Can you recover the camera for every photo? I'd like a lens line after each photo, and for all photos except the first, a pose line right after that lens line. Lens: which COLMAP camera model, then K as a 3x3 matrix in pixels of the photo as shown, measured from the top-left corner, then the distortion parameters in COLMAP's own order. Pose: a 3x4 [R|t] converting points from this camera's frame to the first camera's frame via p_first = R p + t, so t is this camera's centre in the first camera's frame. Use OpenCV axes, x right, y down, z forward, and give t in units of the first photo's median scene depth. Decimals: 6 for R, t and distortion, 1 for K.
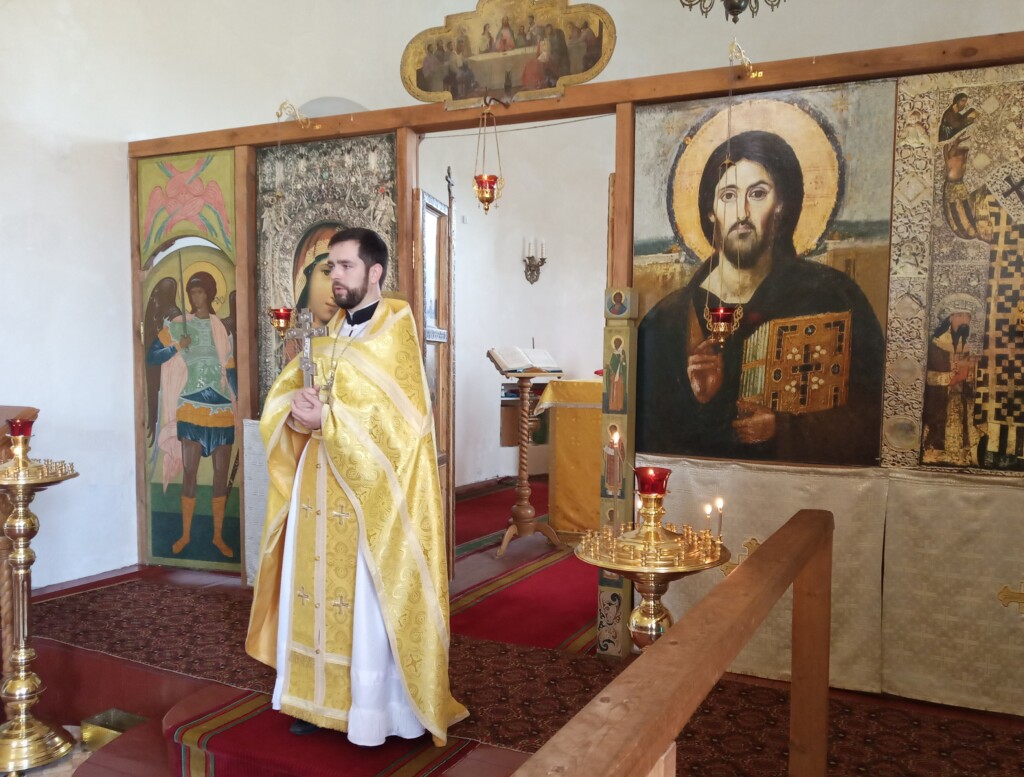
lens RADIAL K [[867.6, 0, 544.6], [0, 867.6, 432.3], [0, 0, 1]] dist [0.062545, -0.120423]
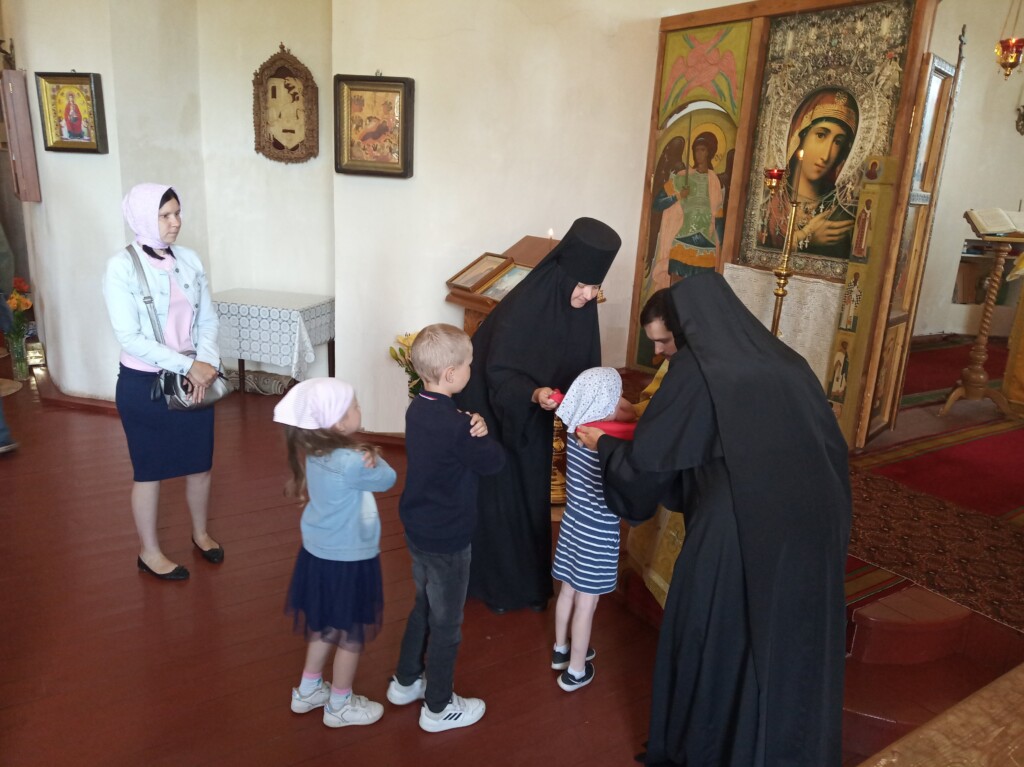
lens RADIAL K [[771.7, 0, 525.8], [0, 771.7, 379.0], [0, 0, 1]] dist [0.049489, -0.077543]
pose [[0.855773, 0.166452, -0.489842, -0.042051], [-0.090797, 0.980455, 0.174540, -0.022607], [0.509321, -0.104890, 0.854161, -0.058382]]
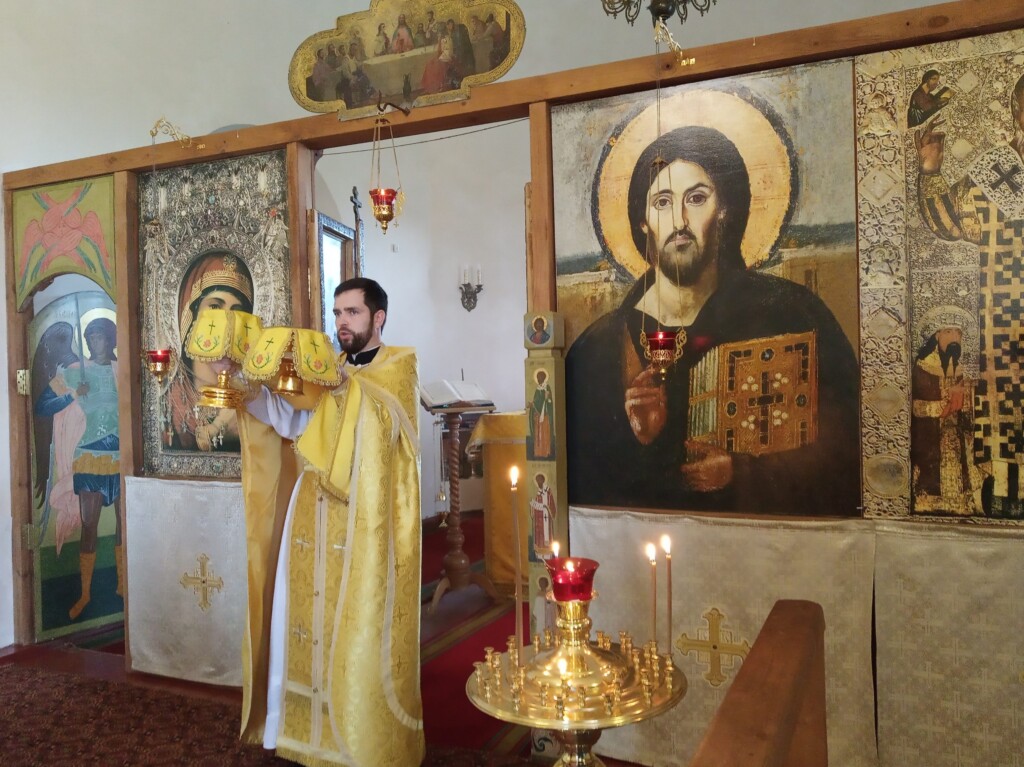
lens RADIAL K [[833.4, 0, 512.2], [0, 833.4, 388.2], [0, 0, 1]] dist [0.052696, -0.095818]
pose [[0.999291, -0.035902, 0.011359, 0.042420], [0.036668, 0.996395, -0.076503, -0.028697], [-0.008572, 0.076865, 0.997005, 0.176181]]
